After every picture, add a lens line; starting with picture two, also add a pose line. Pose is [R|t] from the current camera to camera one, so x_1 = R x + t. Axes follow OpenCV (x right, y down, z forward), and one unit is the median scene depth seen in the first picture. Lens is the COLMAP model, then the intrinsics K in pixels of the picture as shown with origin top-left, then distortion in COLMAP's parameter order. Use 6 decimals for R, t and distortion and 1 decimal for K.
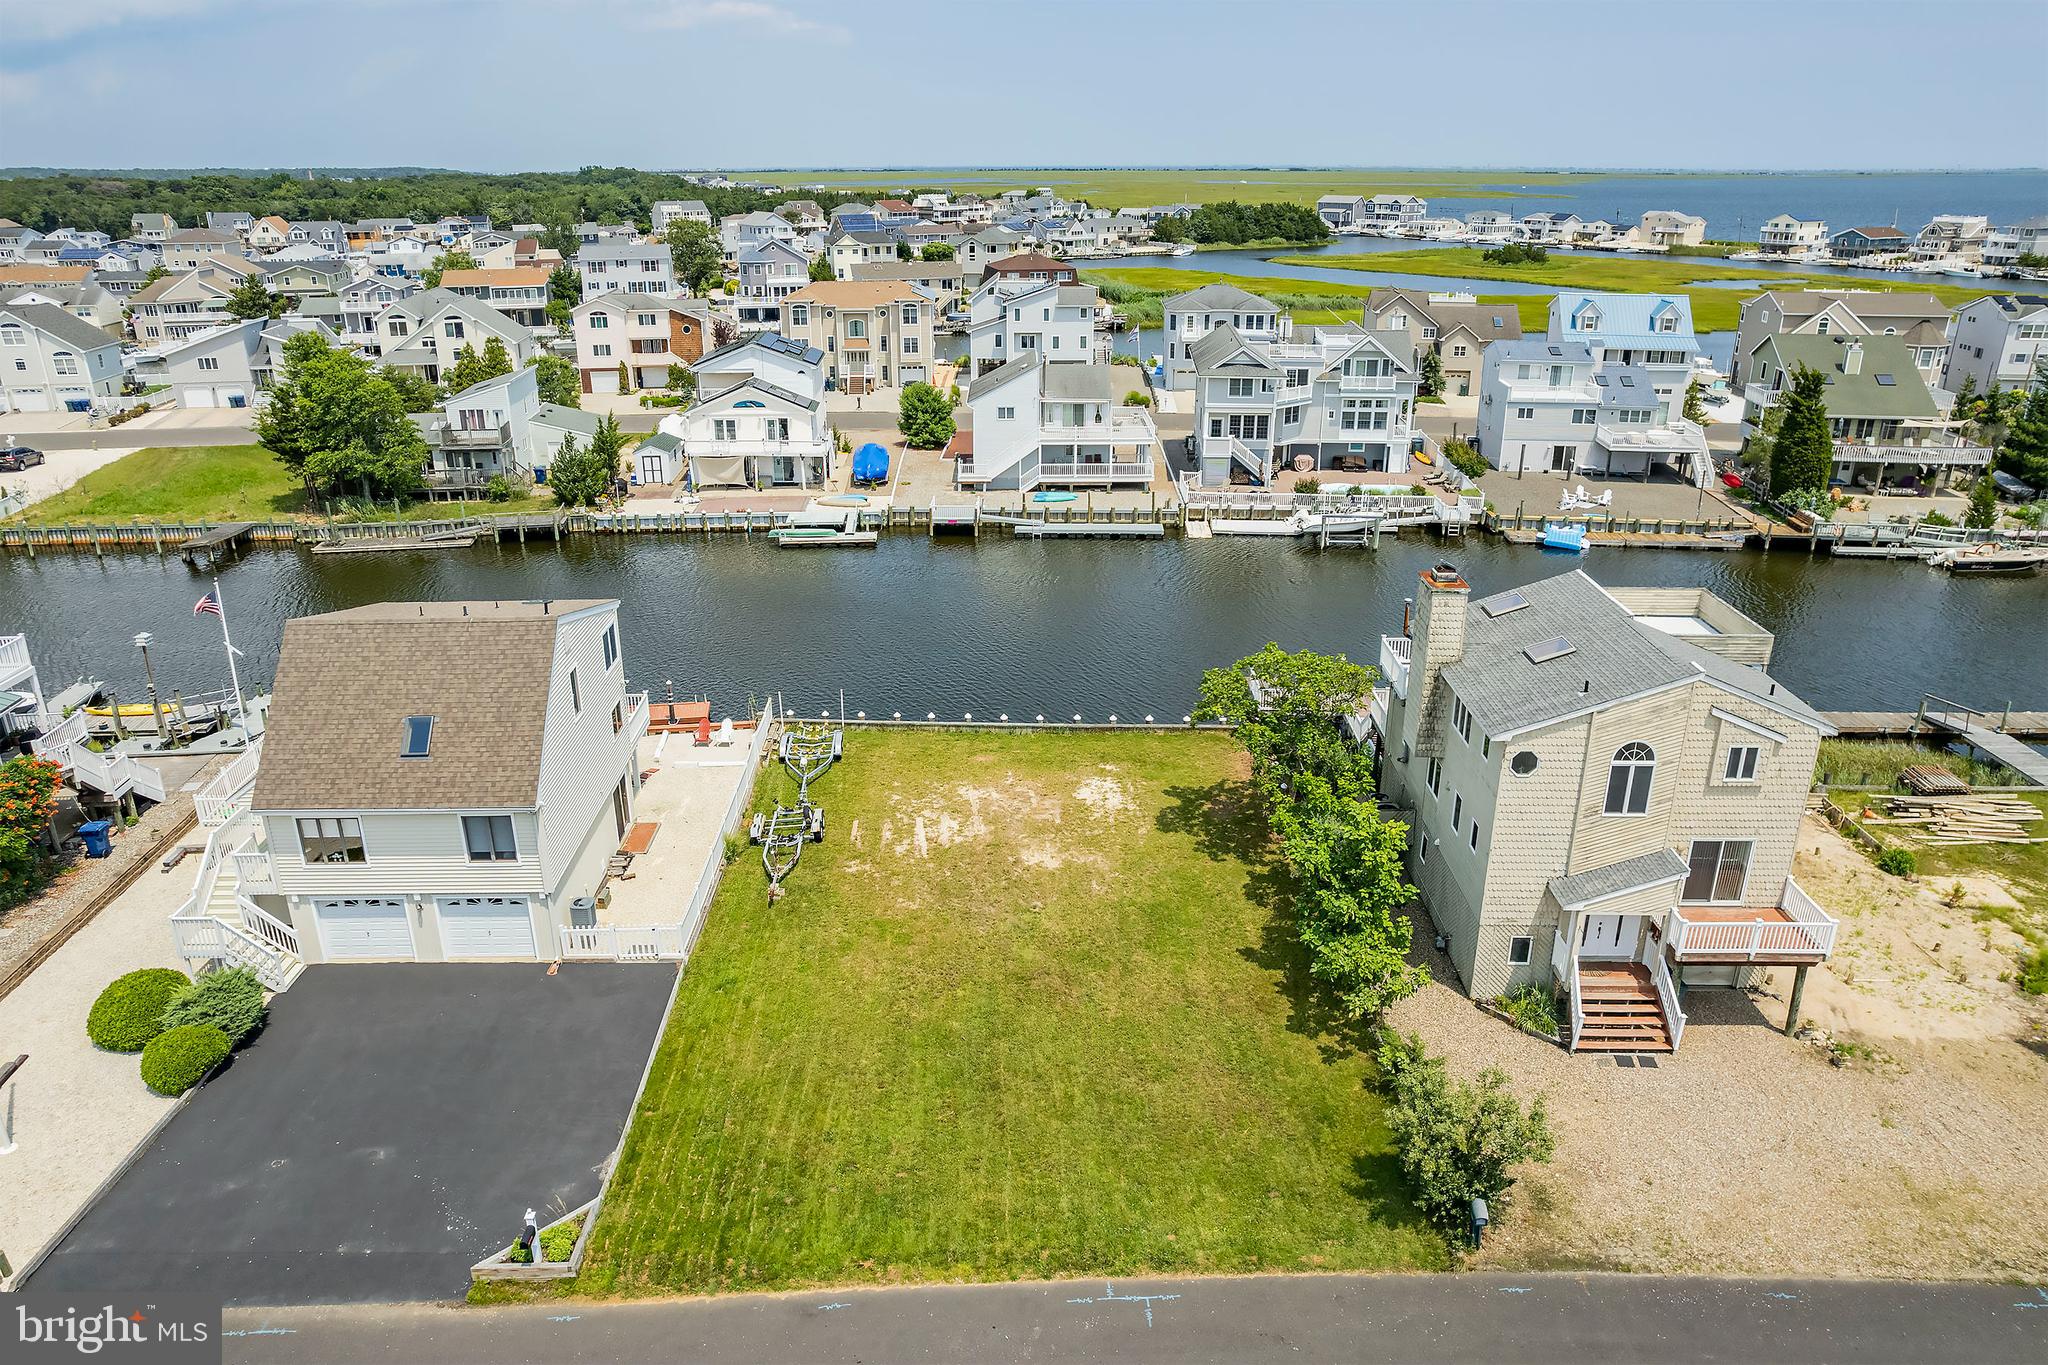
lens RADIAL K [[1407.2, 0, 1024.0], [0, 1407.2, 682.5], [0, 0, 1]] dist [-0.087819, 0.076512]
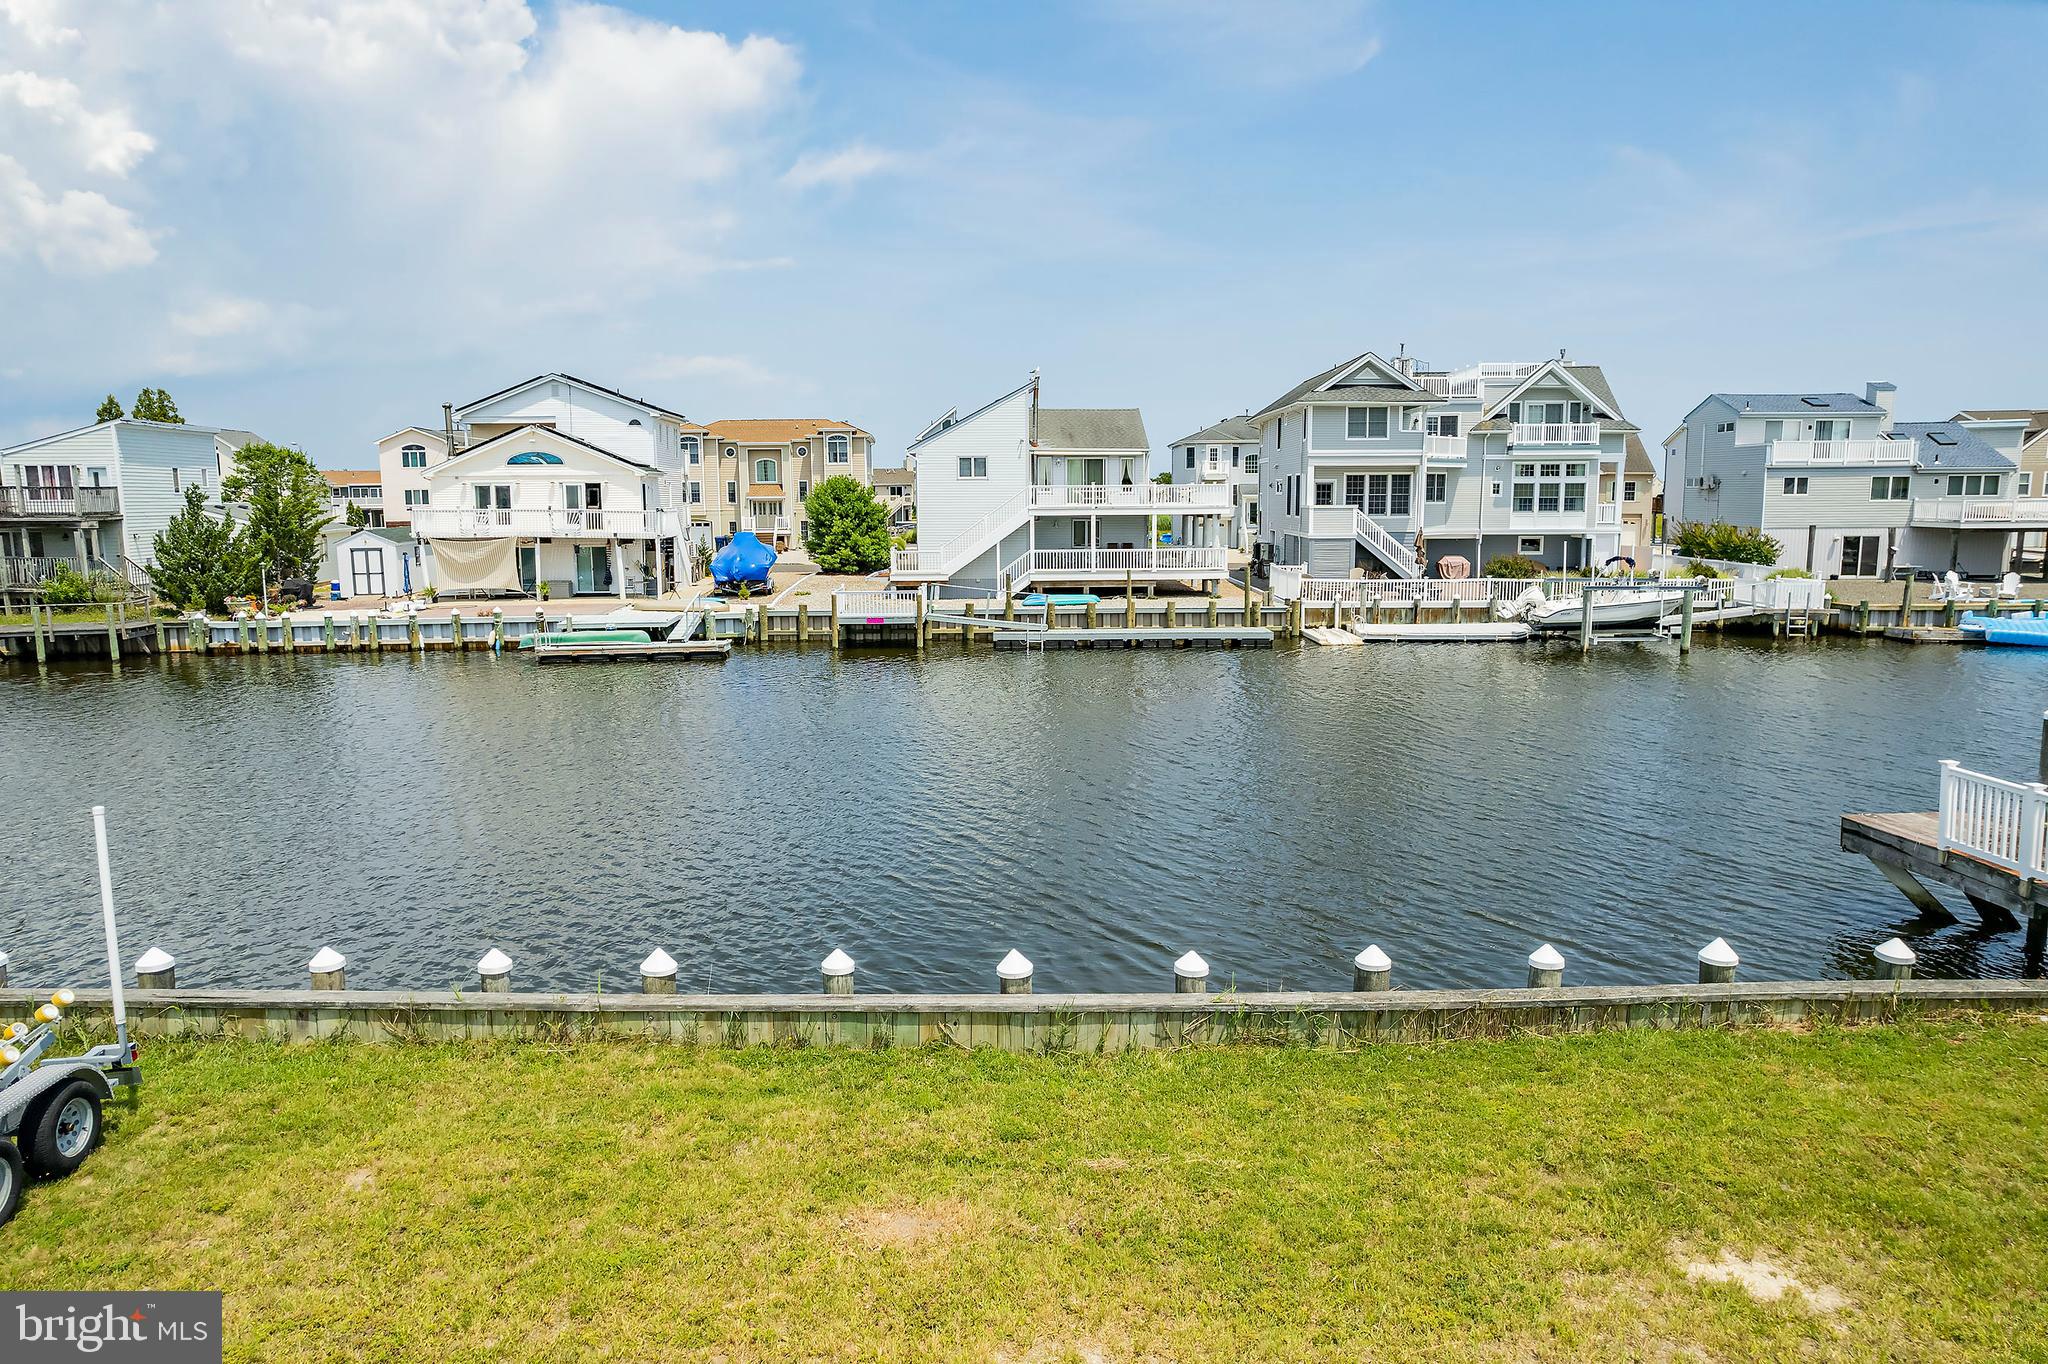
lens RADIAL K [[1344.1, 0, 1021.9], [0, 1344.1, 682.9], [0, 0, 1]] dist [-0.079590, 0.065603]
pose [[0.999432, -0.010690, 0.031968, -0.012314], [0.017224, 0.977182, -0.211702, 0.016738], [-0.028975, 0.212133, 0.976811, 0.522468]]
